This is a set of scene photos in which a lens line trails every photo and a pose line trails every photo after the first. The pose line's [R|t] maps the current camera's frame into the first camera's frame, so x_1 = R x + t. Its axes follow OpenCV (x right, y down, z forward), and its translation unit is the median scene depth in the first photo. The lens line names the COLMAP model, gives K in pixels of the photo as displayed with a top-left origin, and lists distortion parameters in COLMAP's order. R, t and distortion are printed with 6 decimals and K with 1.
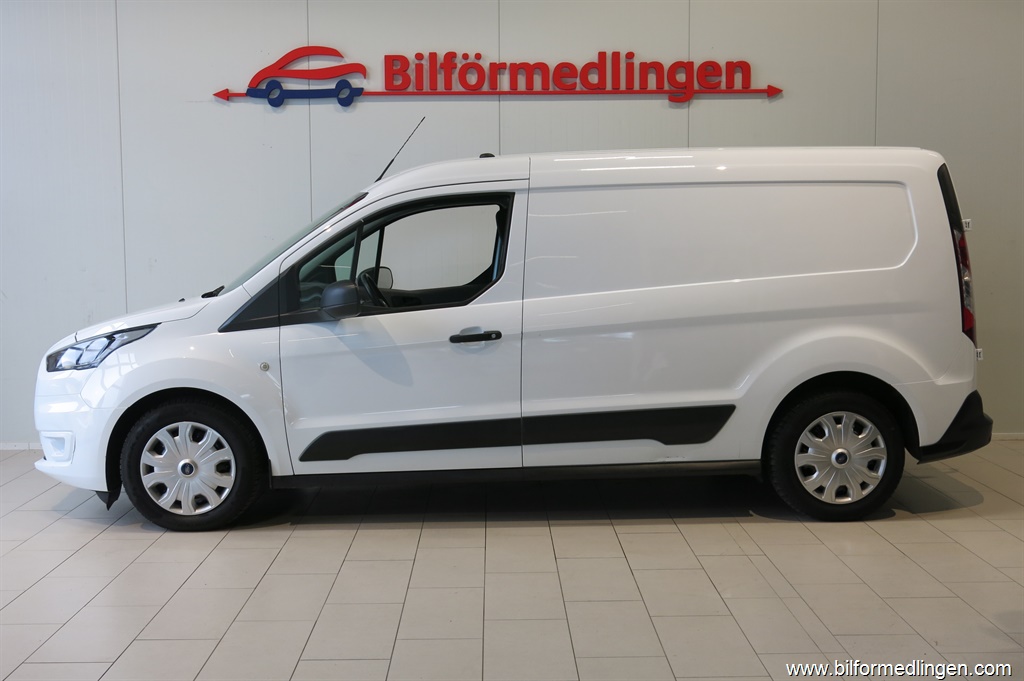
lens RADIAL K [[1214.1, 0, 503.8], [0, 1214.1, 342.9], [0, 0, 1]] dist [-0.021362, 0.000000]
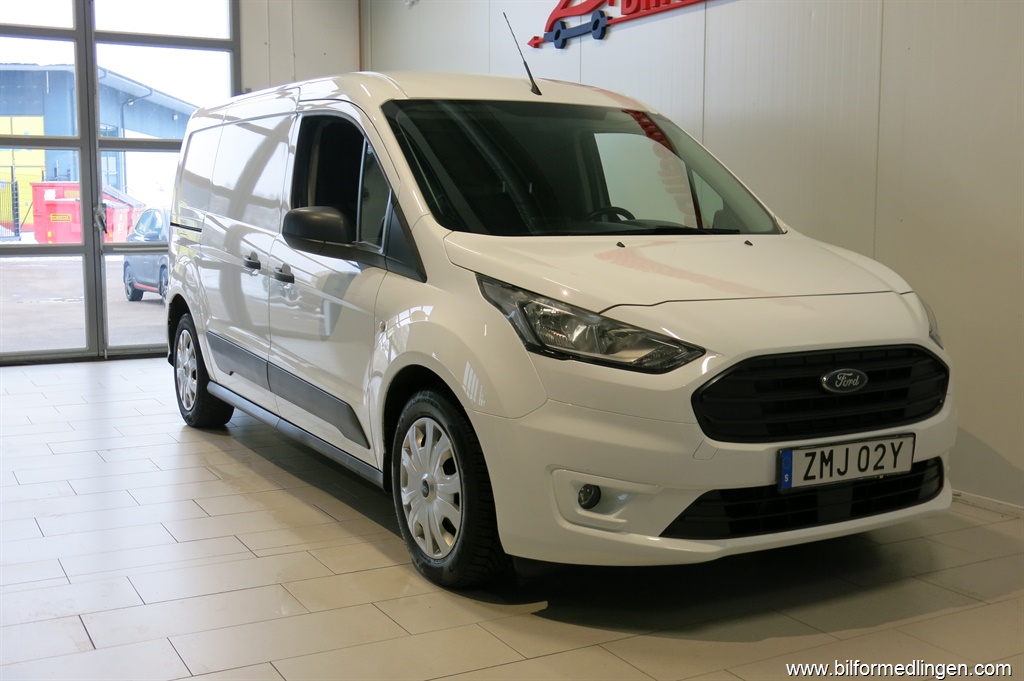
lens RADIAL K [[1146.3, 0, 523.1], [0, 1146.3, 336.2], [0, 0, 1]] dist [-0.039033, 0.000000]
pose [[0.482295, 0.099176, -0.870377, 0.784771], [-0.084071, 0.994225, 0.066703, -0.028988], [0.871965, 0.041003, 0.487848, 0.671516]]
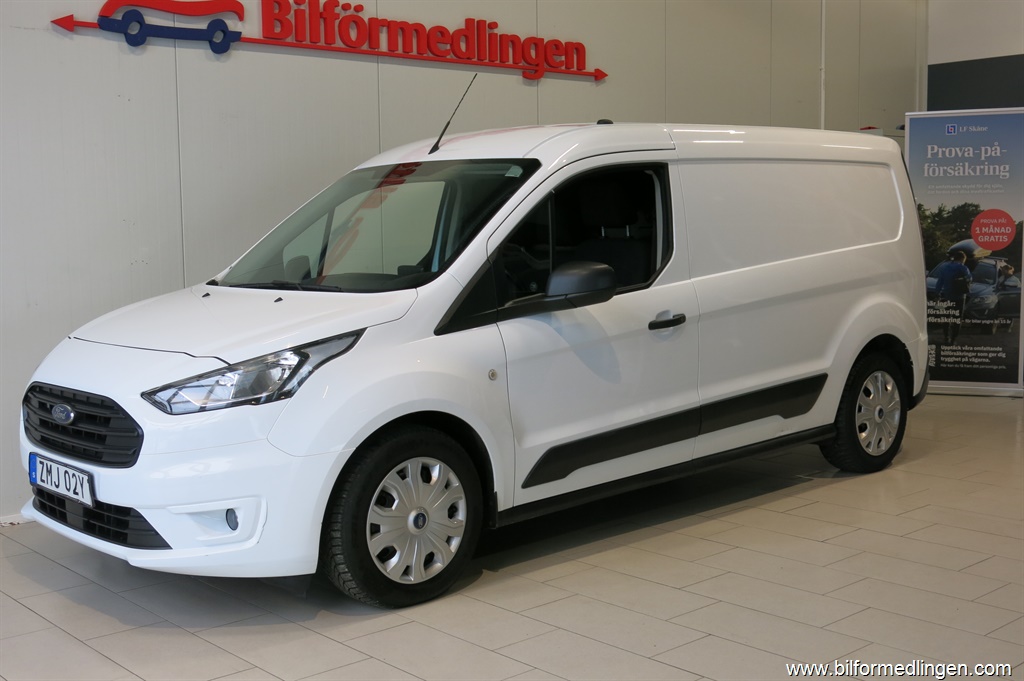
lens RADIAL K [[1214.1, 0, 519.2], [0, 1214.1, 337.2], [0, 0, 1]] dist [-0.021362, 0.000000]
pose [[0.748675, -0.065679, 0.659676, -0.647744], [0.069491, 0.997373, 0.020435, -0.018097], [-0.659285, 0.030542, 0.751273, 0.363129]]
